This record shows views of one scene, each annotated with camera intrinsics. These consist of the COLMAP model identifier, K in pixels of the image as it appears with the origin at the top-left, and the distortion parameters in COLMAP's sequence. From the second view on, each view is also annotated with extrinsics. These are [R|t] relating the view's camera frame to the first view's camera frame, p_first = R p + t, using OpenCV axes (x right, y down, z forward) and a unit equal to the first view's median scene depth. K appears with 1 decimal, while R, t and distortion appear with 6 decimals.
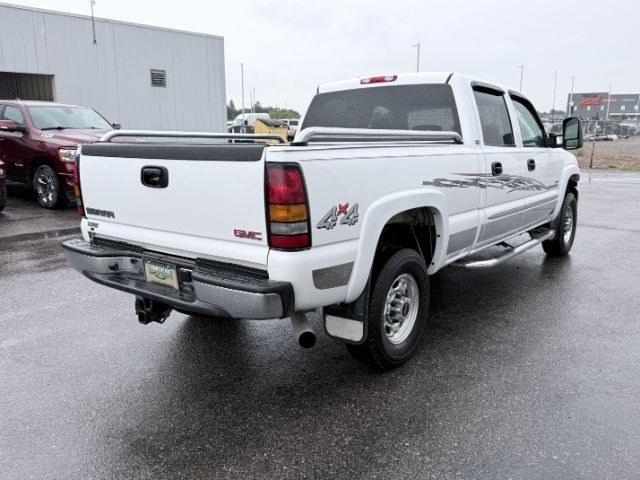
lens RADIAL K [[523.8, 0, 313.6], [0, 523.8, 237.4], [0, 0, 1]] dist [0.120240, -0.194315]
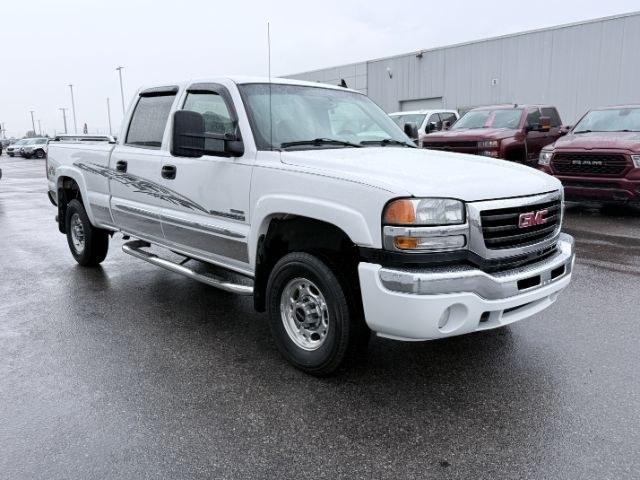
lens RADIAL K [[523.8, 0, 313.6], [0, 523.8, 237.4], [0, 0, 1]] dist [0.120240, -0.194315]
pose [[-0.166737, 0.178362, -0.969735, 1.743462], [-0.188626, 0.959568, 0.208925, -0.369462], [0.967791, 0.217753, -0.126352, 1.946925]]
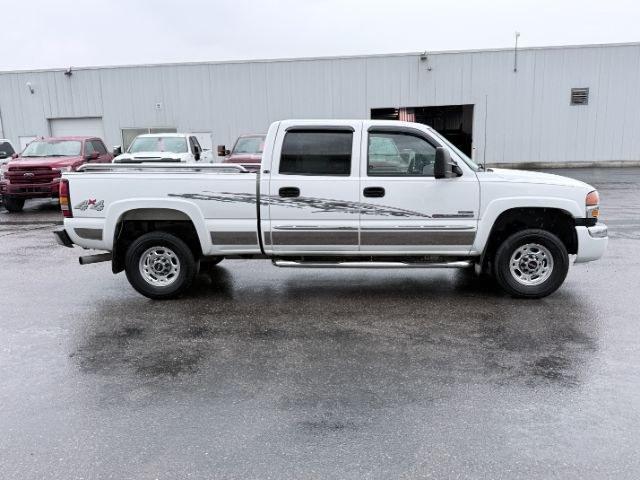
lens RADIAL K [[523.8, 0, 313.6], [0, 523.8, 237.4], [0, 0, 1]] dist [0.120240, -0.194315]
pose [[0.581322, 0.117604, -0.805130, 1.783877], [-0.142287, 0.988946, 0.041720, -0.099638], [0.801137, 0.090307, 0.591629, 0.353353]]
